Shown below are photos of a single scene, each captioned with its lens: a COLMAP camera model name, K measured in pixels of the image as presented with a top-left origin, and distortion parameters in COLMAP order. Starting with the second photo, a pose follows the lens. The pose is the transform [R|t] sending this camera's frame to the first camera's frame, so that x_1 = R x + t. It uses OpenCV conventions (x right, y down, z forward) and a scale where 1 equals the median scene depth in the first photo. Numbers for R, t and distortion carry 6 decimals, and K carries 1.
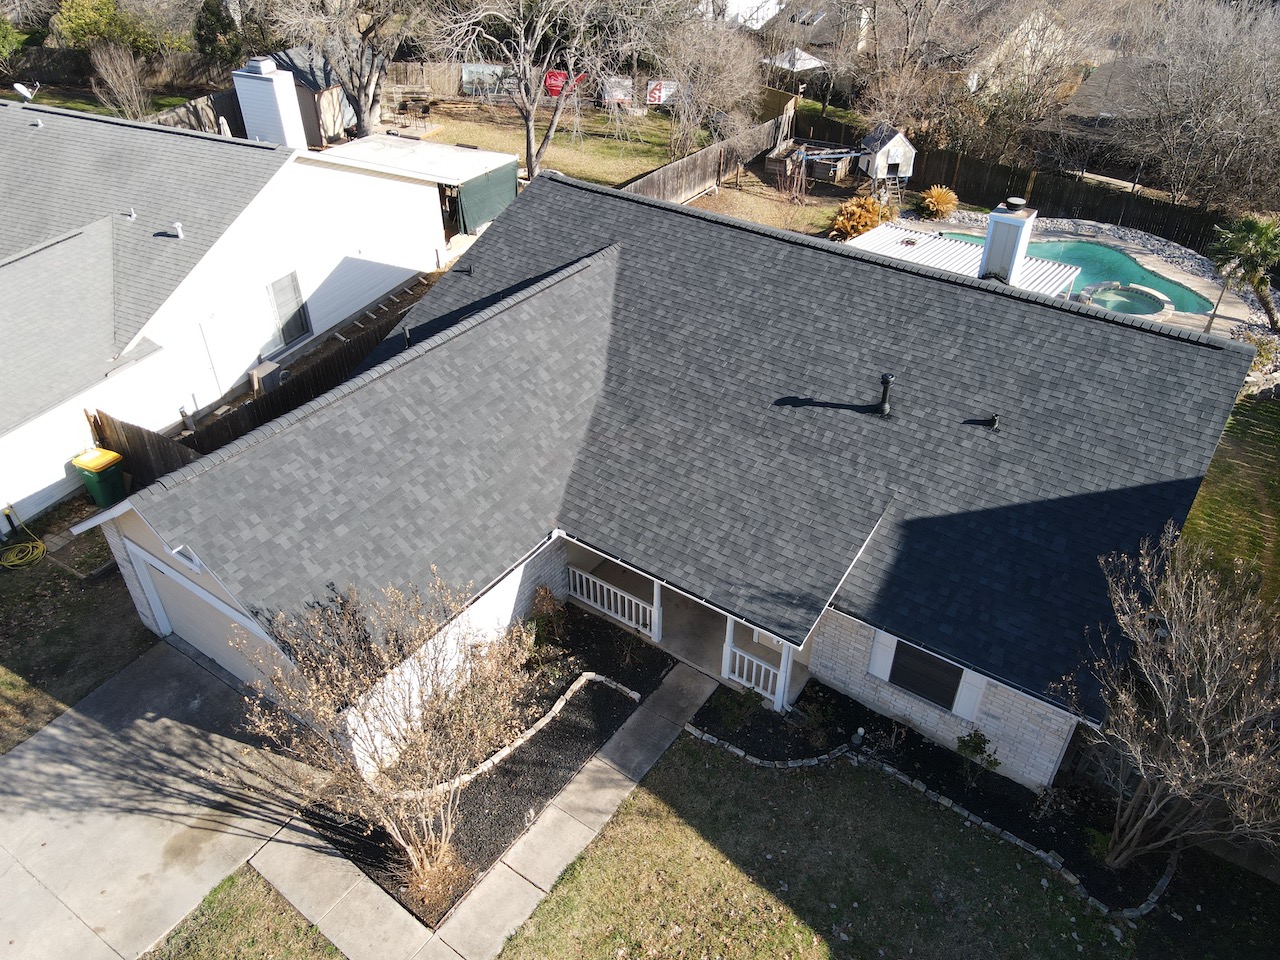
lens RADIAL K [[929.2, 0, 647.2], [0, 929.2, 481.1], [0, 0, 1]] dist [0.005270, 0.003023]
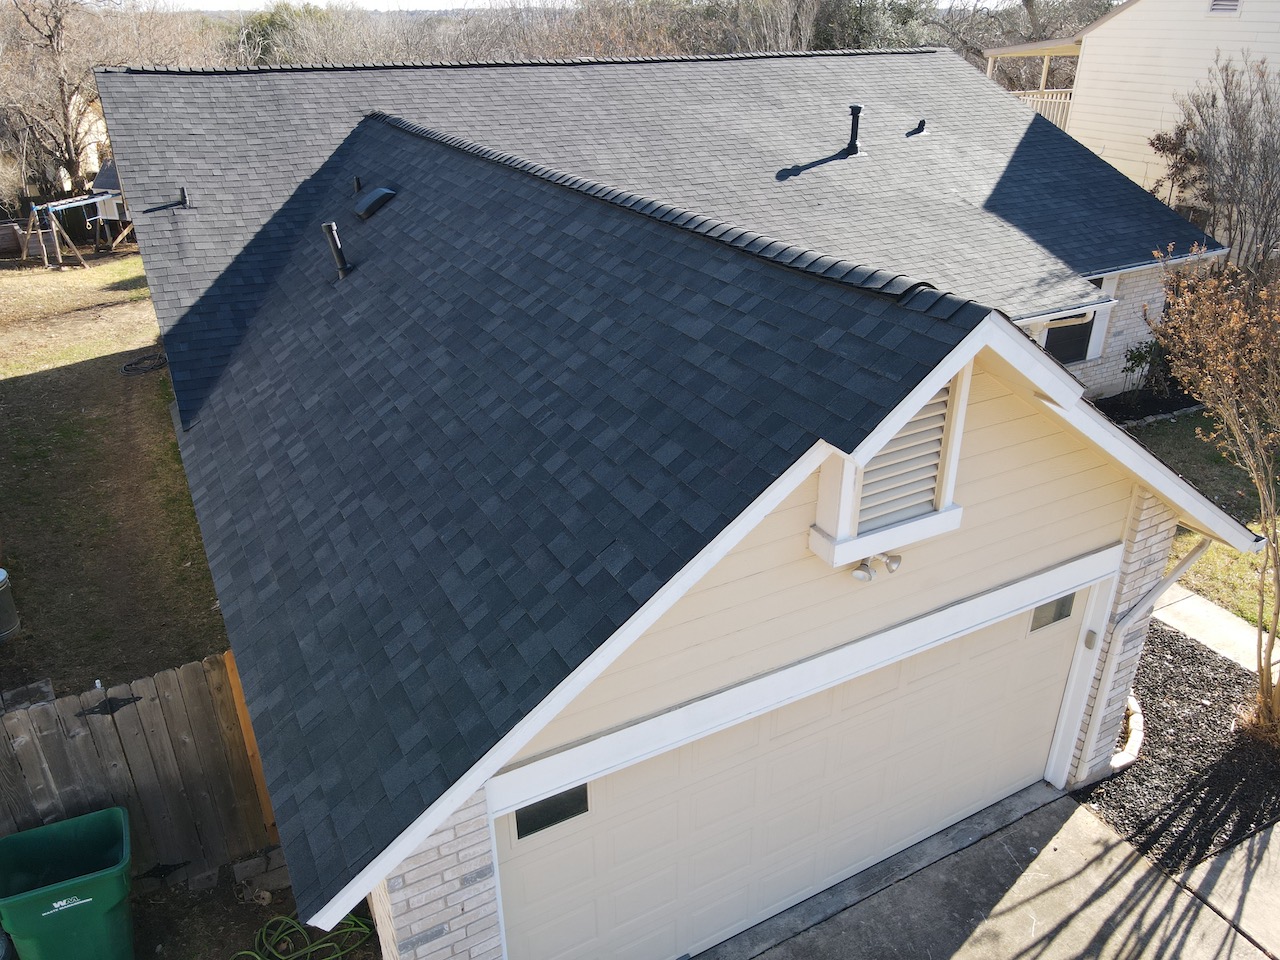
lens RADIAL K [[950.3, 0, 640.0], [0, 950.3, 480.0], [0, 0, 1]] dist [0.009122, 0.011655]
pose [[0.443085, -0.403748, 0.800415, -0.740727], [0.533142, 0.836469, 0.126803, -0.035765], [-0.720718, 0.370550, 0.585882, 0.735884]]
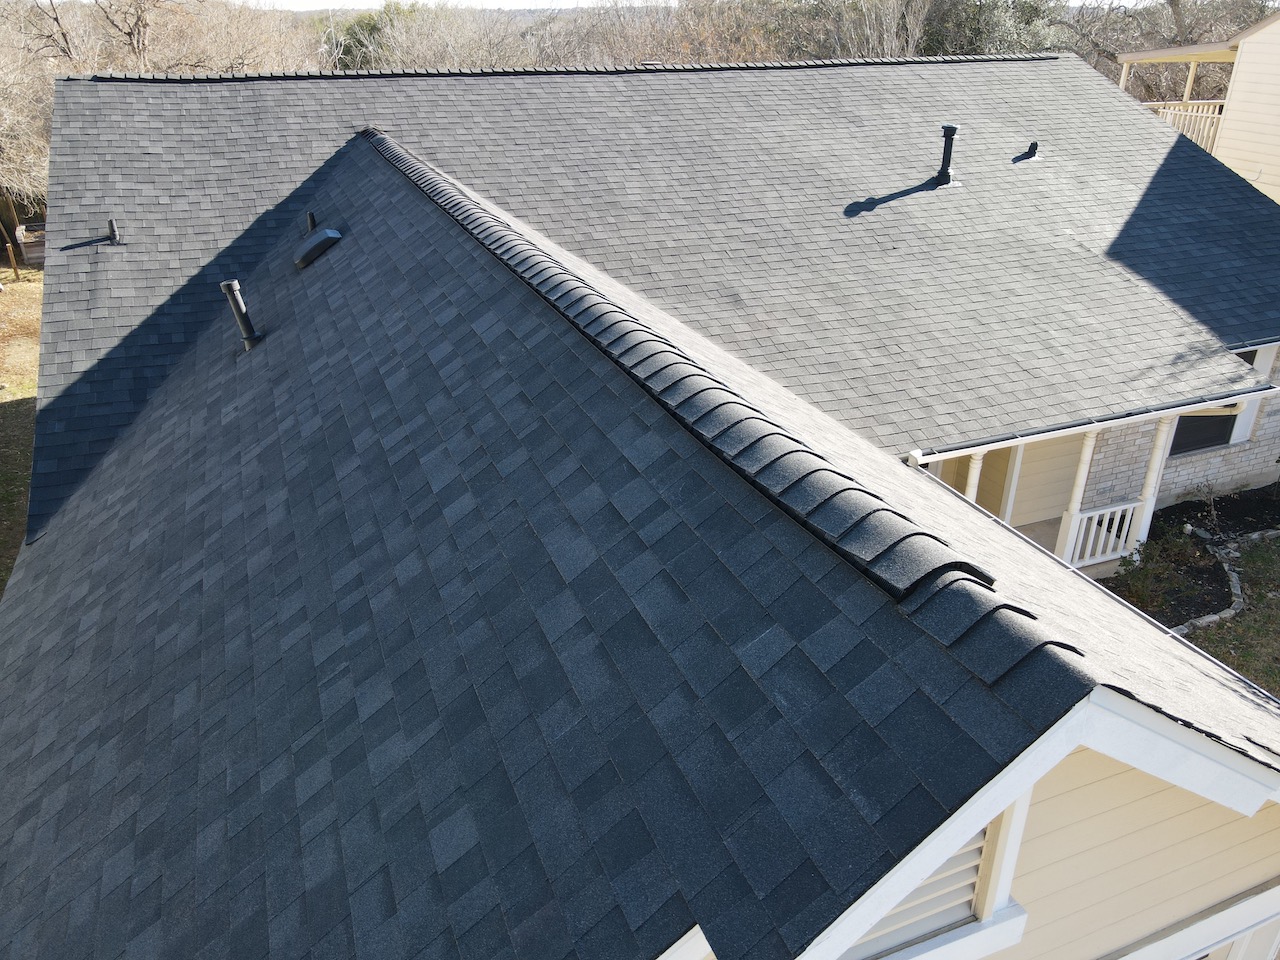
lens RADIAL K [[950.3, 0, 640.0], [0, 950.3, 480.0], [0, 0, 1]] dist [0.009122, 0.011655]
pose [[0.539888, -0.380072, 0.751044, -0.570497], [0.500496, 0.862342, 0.076614, -0.049245], [-0.676775, 0.334532, 0.655792, 0.755491]]
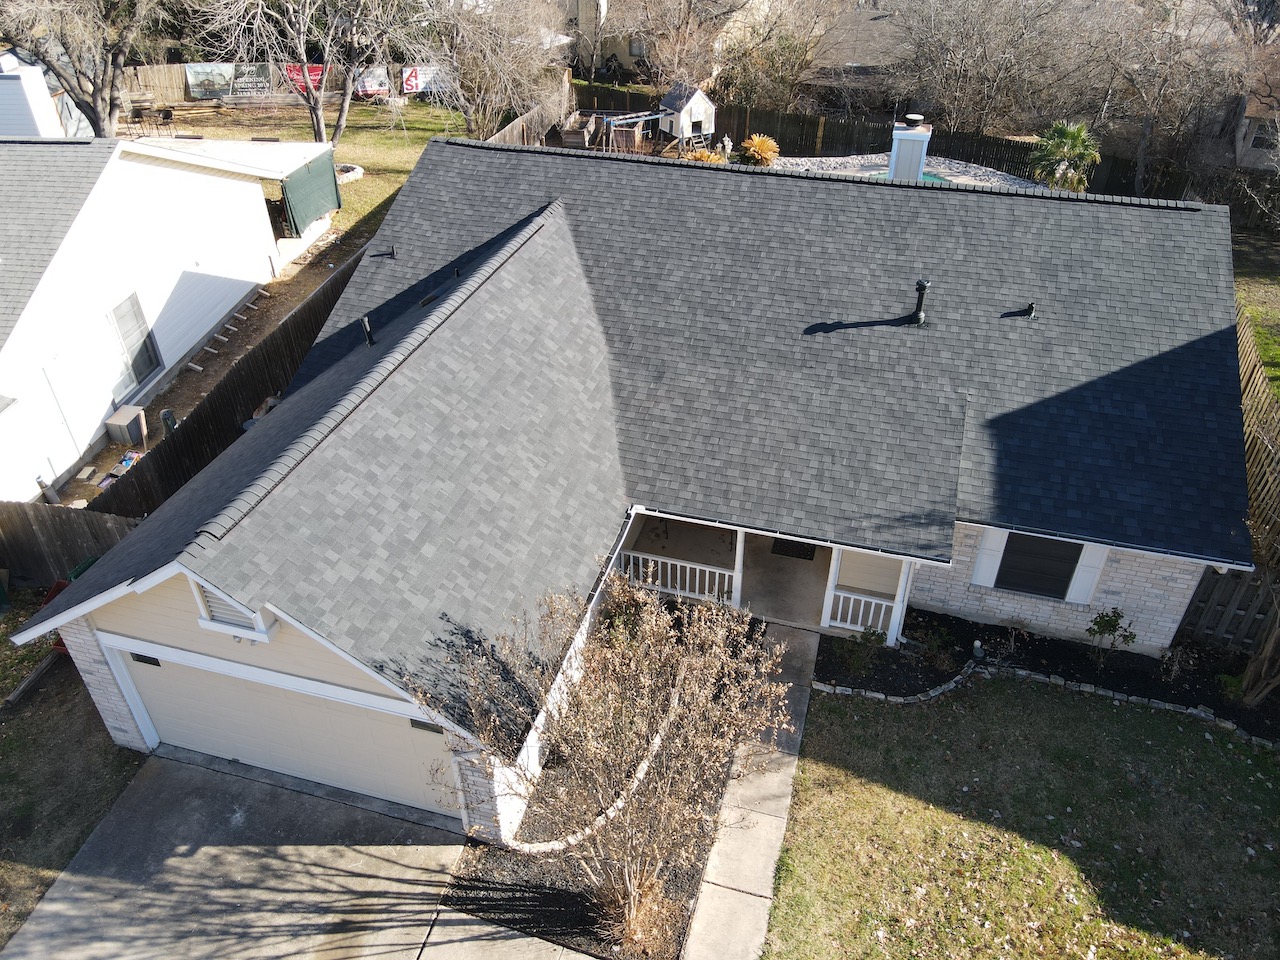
lens RADIAL K [[932.0, 0, 644.5], [0, 932.0, 482.6], [0, 0, 1]] dist [0.012118, -0.004978]
pose [[0.944201, -0.196821, 0.264096, -0.313743], [0.197846, 0.979964, 0.022990, 0.012265], [-0.263329, 0.030543, 0.964222, 0.142387]]
